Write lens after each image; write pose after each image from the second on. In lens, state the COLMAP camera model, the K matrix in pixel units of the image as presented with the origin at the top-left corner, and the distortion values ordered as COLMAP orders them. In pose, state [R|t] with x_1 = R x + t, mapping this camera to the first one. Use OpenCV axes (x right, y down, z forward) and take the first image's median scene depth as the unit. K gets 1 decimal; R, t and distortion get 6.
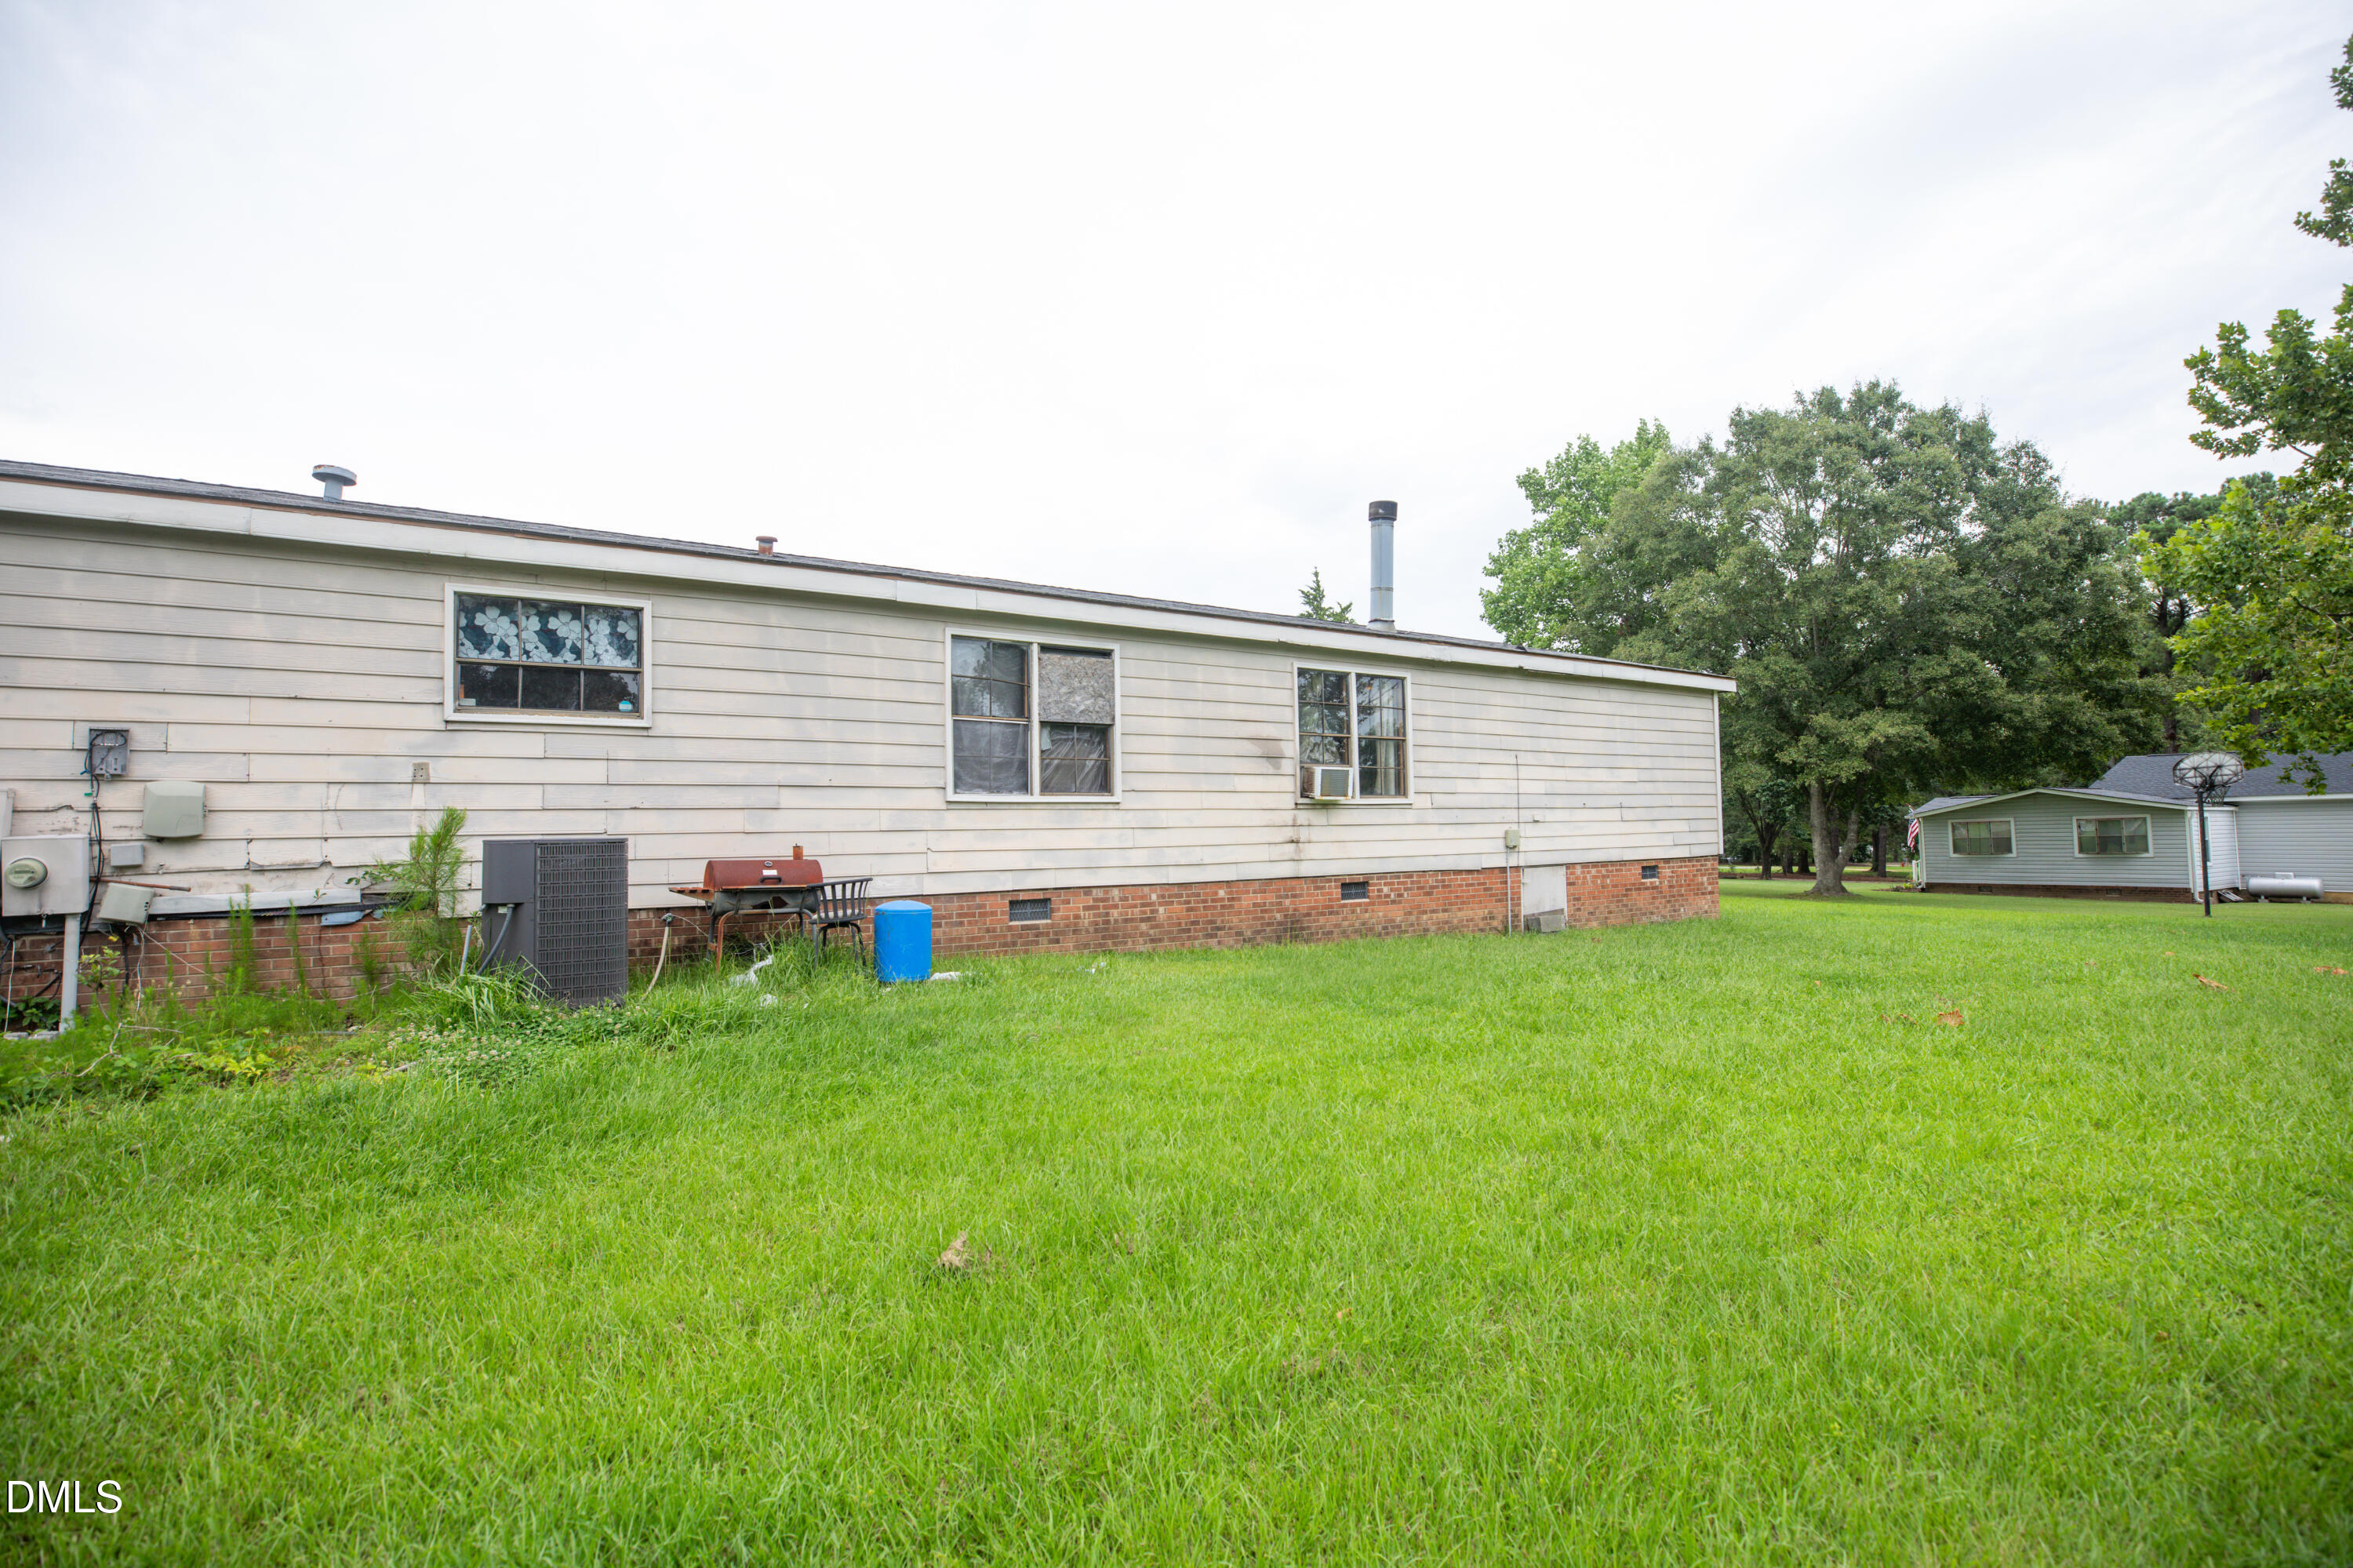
lens RADIAL K [[1069.5, 0, 1177.8], [0, 1069.5, 775.6], [0, 0, 1]] dist [-0.015758, 0.008551]
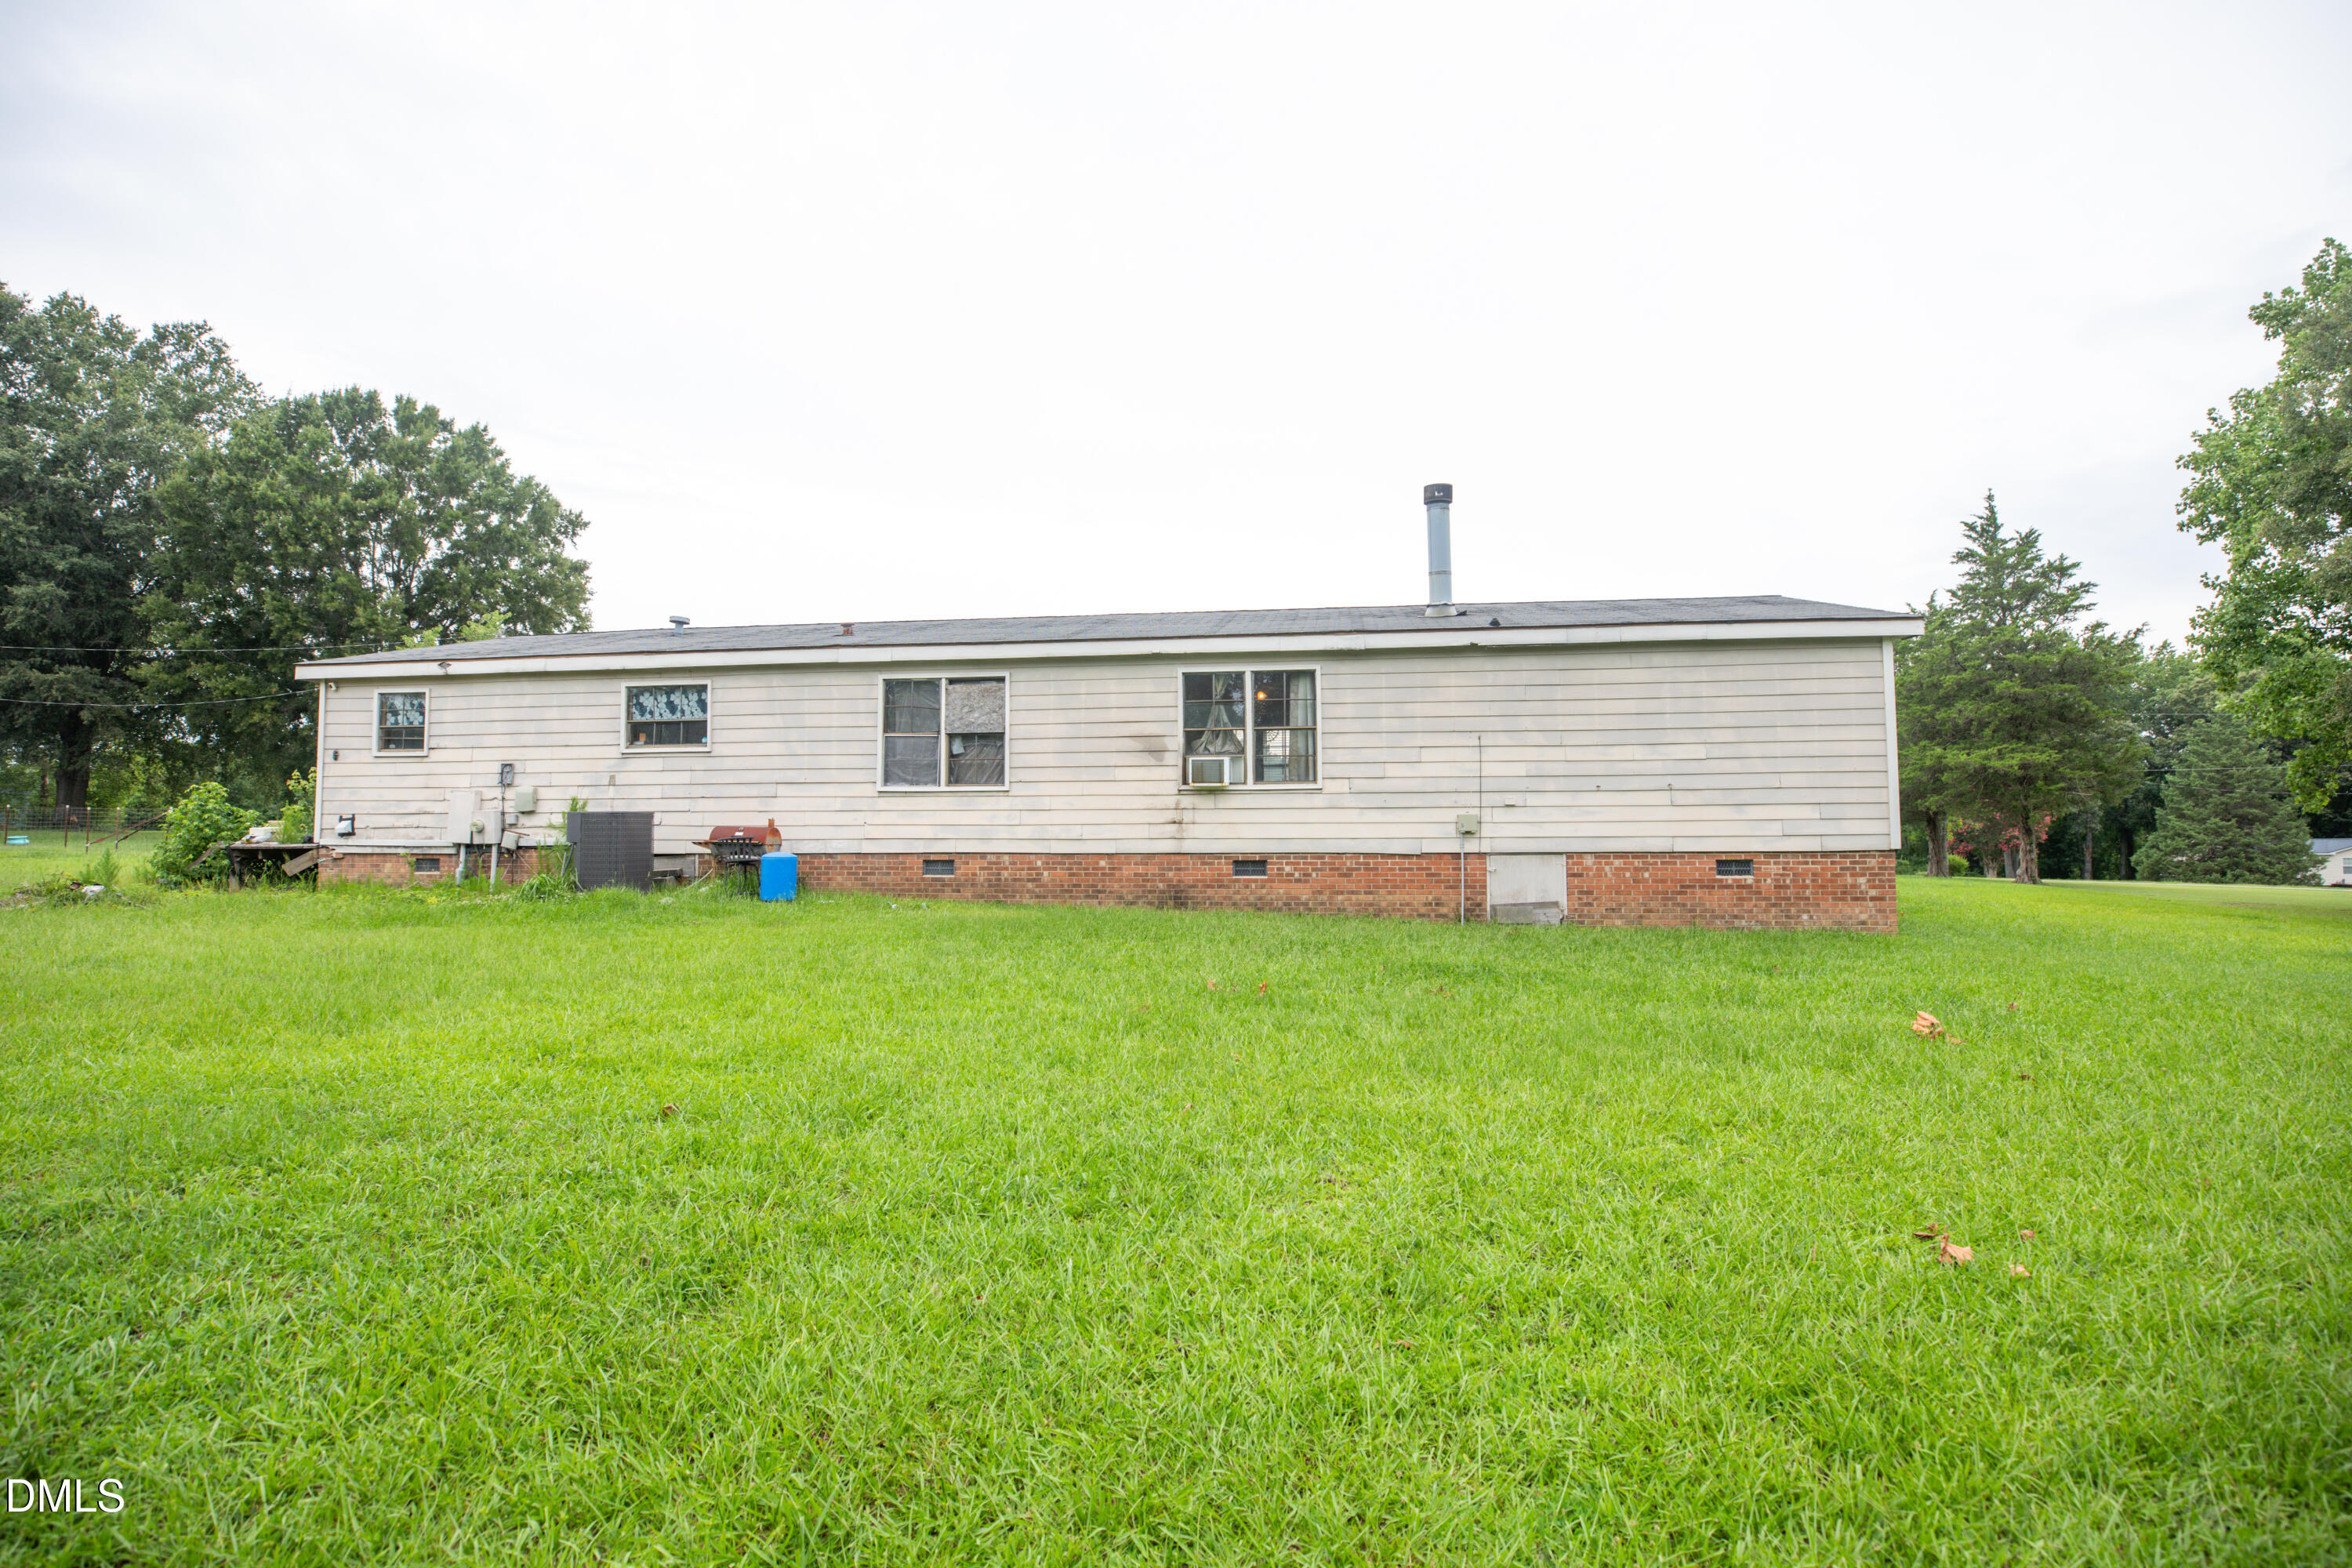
lens RADIAL K [[1069.0, 0, 1162.4], [0, 1069.0, 765.3], [0, 0, 1]] dist [-0.015758, 0.008551]
pose [[0.757484, -0.029884, -0.652169, 0.989316], [0.025167, 0.999546, -0.016572, 0.021001], [0.652368, -0.003860, 0.757892, 0.124231]]
